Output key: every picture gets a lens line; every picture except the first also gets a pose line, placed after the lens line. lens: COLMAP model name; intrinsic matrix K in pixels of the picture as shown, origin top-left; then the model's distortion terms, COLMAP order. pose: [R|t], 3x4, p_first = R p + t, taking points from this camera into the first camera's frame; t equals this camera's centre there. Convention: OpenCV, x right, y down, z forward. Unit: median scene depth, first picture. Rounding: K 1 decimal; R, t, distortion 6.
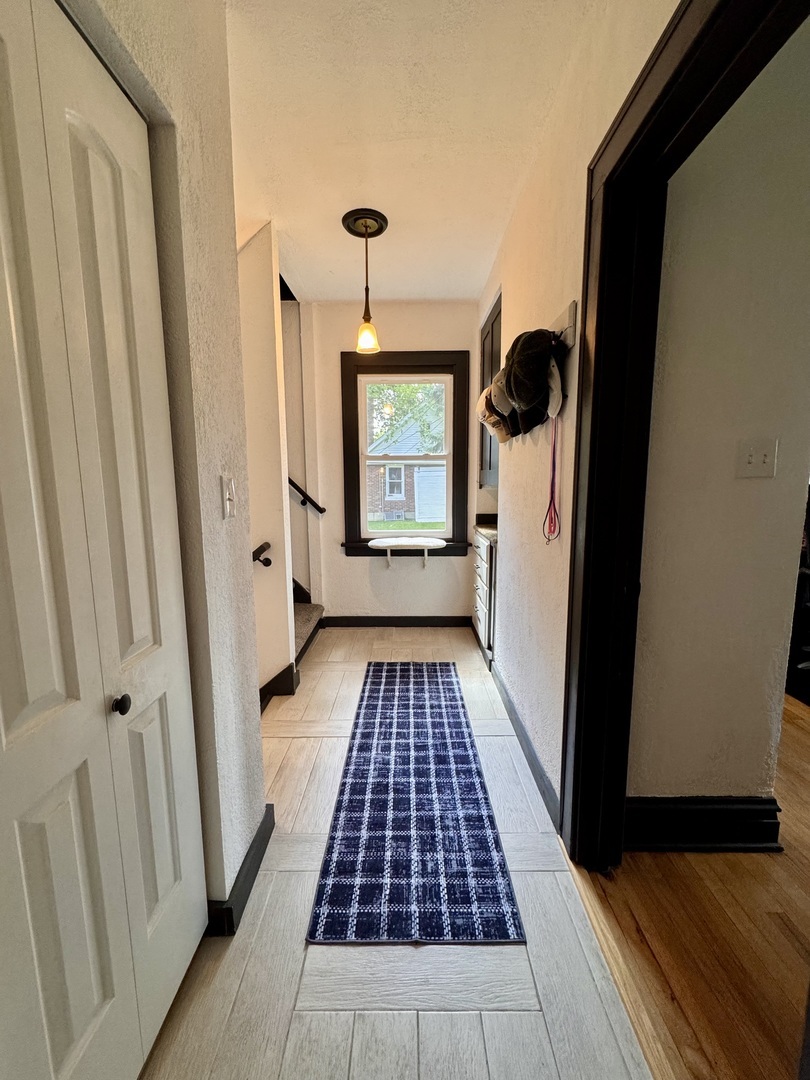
lens RADIAL K [[431.7, 0, 405.4], [0, 431.7, 538.5], [0, 0, 1]] dist [0.000155, 0.000312]
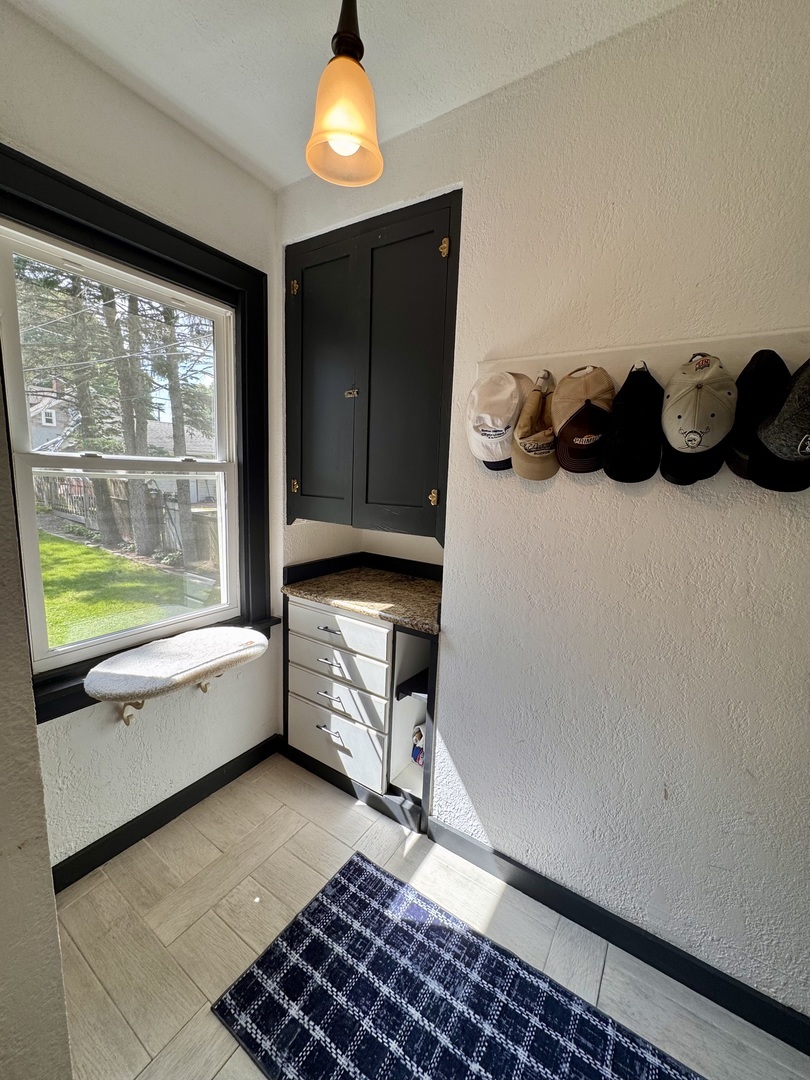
lens RADIAL K [[431.7, 0, 404.4], [0, 431.7, 540.9], [0, 0, 1]] dist [0.000155, 0.000312]
pose [[0.542111, -0.096781, 0.834715, -0.286958], [0.069560, 0.995105, 0.070201, -0.150915], [-0.837423, 0.020006, 0.546189, 0.662865]]
